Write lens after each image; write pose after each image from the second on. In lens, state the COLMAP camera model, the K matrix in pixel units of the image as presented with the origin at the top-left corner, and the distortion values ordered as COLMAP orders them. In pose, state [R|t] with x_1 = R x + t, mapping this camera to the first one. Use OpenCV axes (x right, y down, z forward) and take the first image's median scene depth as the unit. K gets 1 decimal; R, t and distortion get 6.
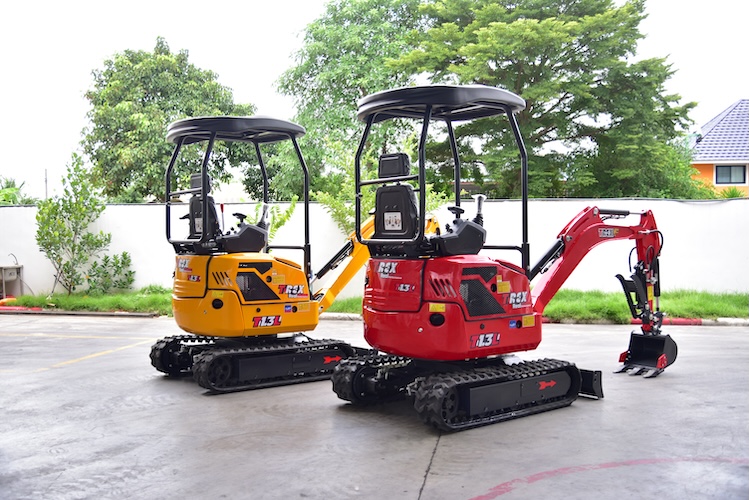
lens RADIAL K [[712.0, 0, 350.0], [0, 712.0, 259.7], [0, 0, 1]] dist [-0.027897, 0.000000]
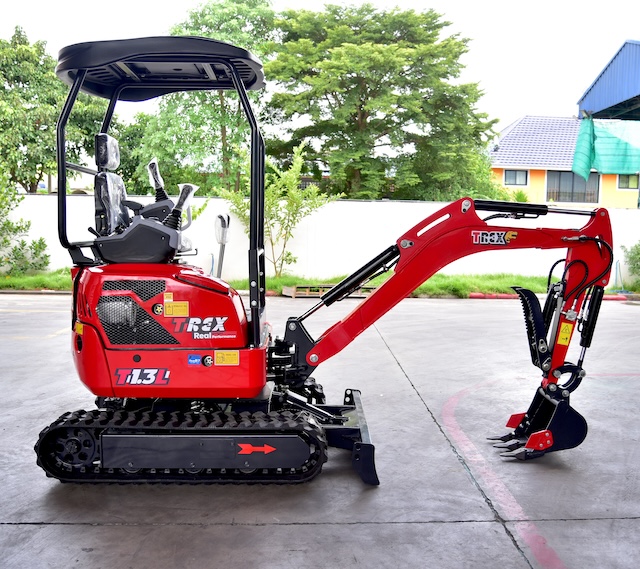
lens RADIAL K [[655.7, 0, 323.5], [0, 655.7, 285.8], [0, 0, 1]] dist [-0.051374, 0.000000]
pose [[0.975476, -0.001420, 0.220100, -0.050328], [-0.012791, 0.997923, 0.063130, -0.002059], [-0.219733, -0.064397, 0.973432, -0.045276]]
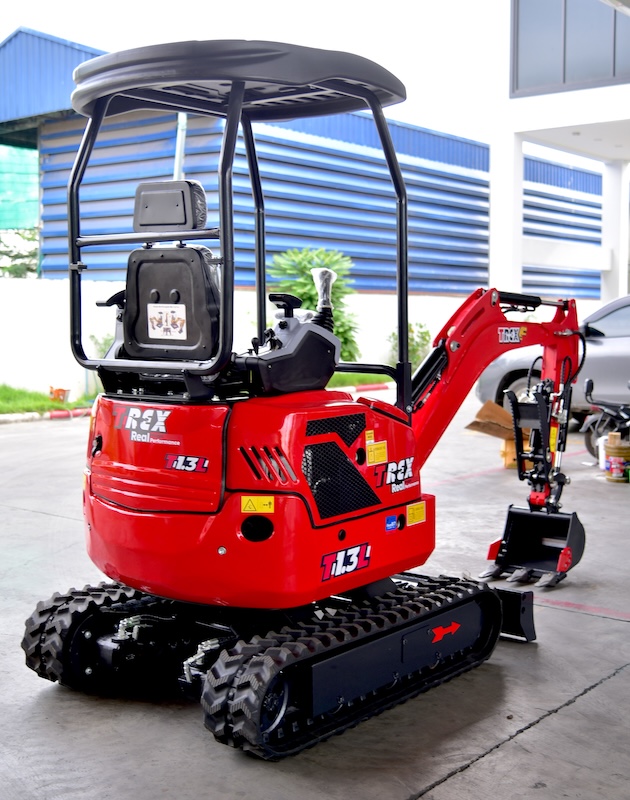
lens RADIAL K [[1123.9, 0, 313.1], [0, 1123.9, 399.4], [0, 0, 1]] dist [0.040628, 0.000000]
pose [[0.452713, -0.064167, 0.889345, -0.163330], [0.017487, 0.997854, 0.063095, -0.005264], [-0.891485, -0.013012, 0.452863, 0.012210]]
